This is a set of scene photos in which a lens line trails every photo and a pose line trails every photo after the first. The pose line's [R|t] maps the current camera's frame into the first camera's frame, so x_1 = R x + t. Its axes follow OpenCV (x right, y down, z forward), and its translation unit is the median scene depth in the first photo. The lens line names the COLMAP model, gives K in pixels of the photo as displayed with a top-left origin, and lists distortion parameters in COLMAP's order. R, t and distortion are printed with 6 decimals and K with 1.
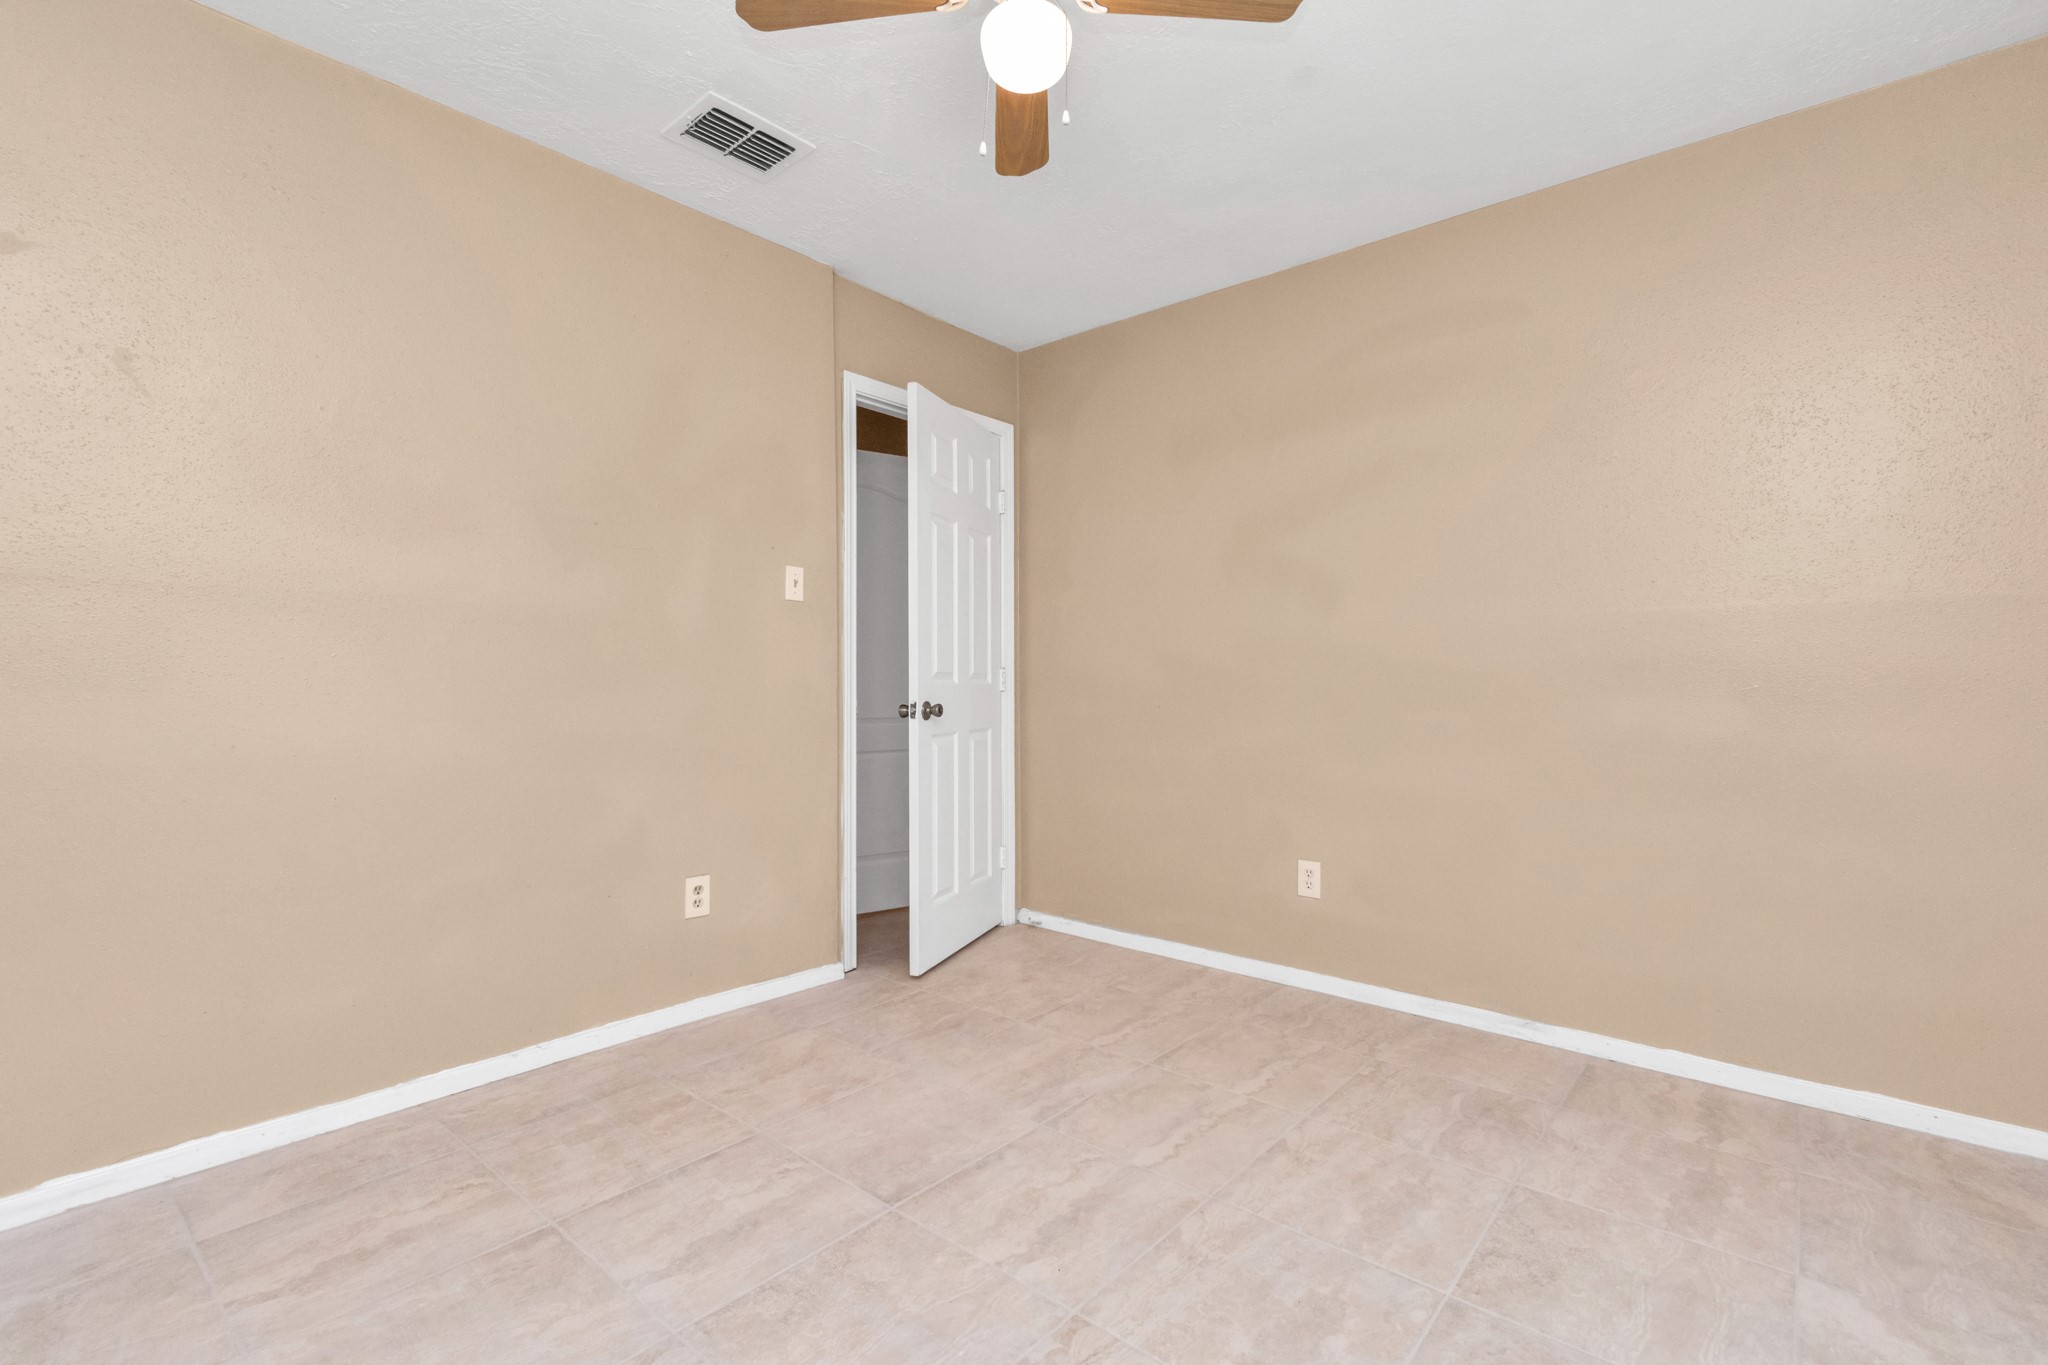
lens RADIAL K [[942.6, 0, 1022.1], [0, 942.6, 685.6], [0, 0, 1]] dist [0.000977, -0.000258]
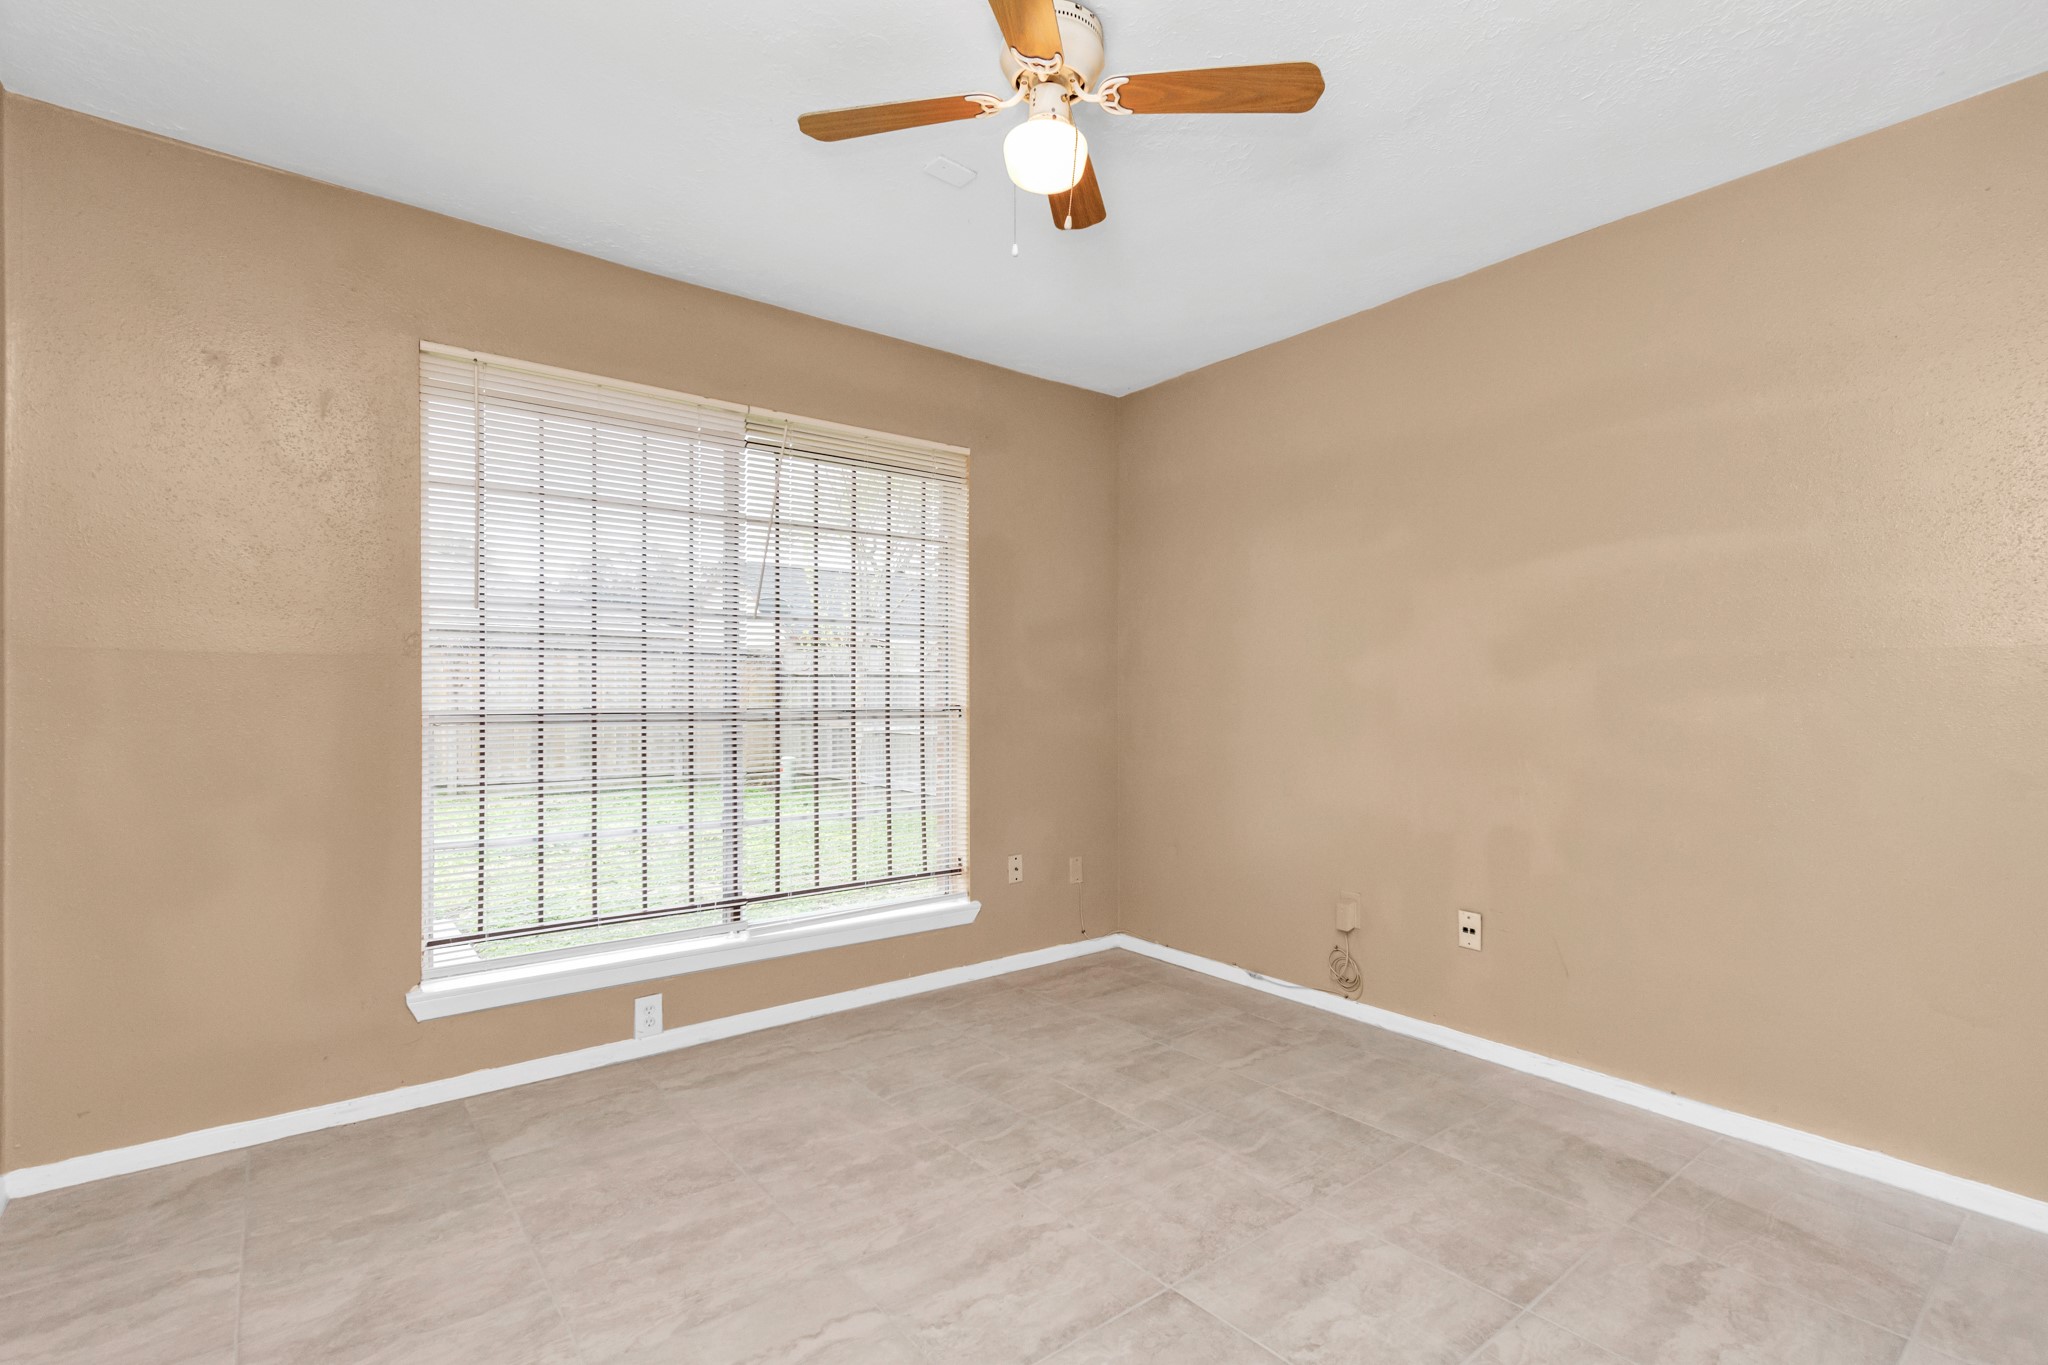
lens RADIAL K [[942.6, 0, 1022.1], [0, 942.6, 685.6], [0, 0, 1]] dist [0.000977, -0.000258]
pose [[-0.982309, -0.002704, 0.187249, -0.170088], [-0.005183, 0.999905, -0.012755, -0.047527], [-0.187197, -0.013499, -0.982230, 2.004817]]
